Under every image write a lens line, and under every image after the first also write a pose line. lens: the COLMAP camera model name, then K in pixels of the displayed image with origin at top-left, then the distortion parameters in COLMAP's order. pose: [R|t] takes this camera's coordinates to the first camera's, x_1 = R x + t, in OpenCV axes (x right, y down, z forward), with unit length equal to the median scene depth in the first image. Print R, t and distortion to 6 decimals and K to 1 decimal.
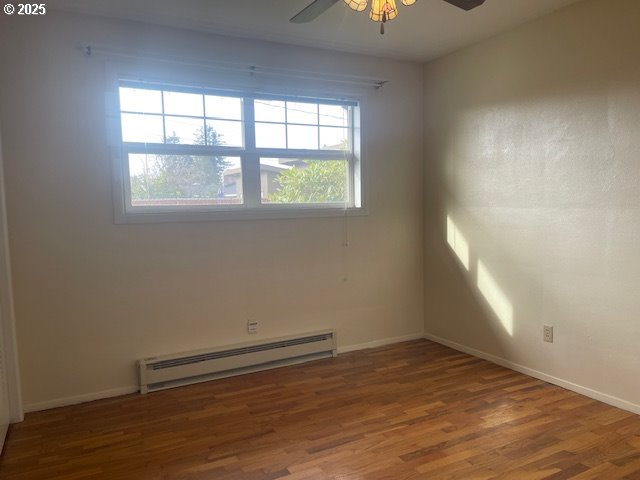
lens RADIAL K [[493.1, 0, 322.0], [0, 493.1, 238.0], [0, 0, 1]] dist [0.057399, -0.041123]
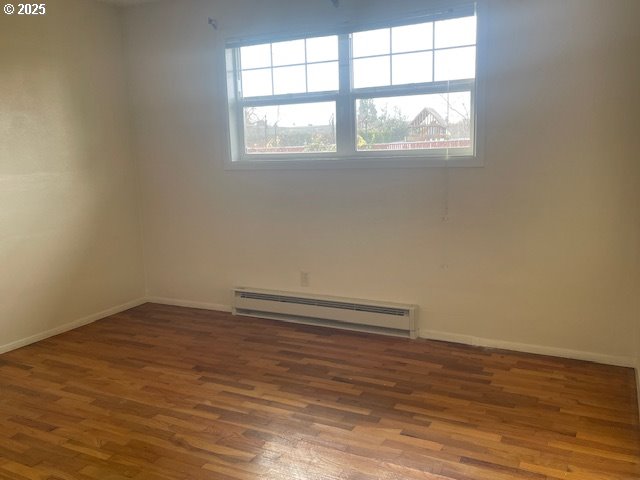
lens RADIAL K [[552.8, 0, 324.2], [0, 552.8, 241.2], [0, 0, 1]] dist [0.054254, -0.027233]
pose [[0.579104, 0.136241, -0.803789, 0.716762], [-0.047794, 0.989915, 0.133355, -0.041708], [0.813851, -0.038810, 0.579776, 0.375777]]
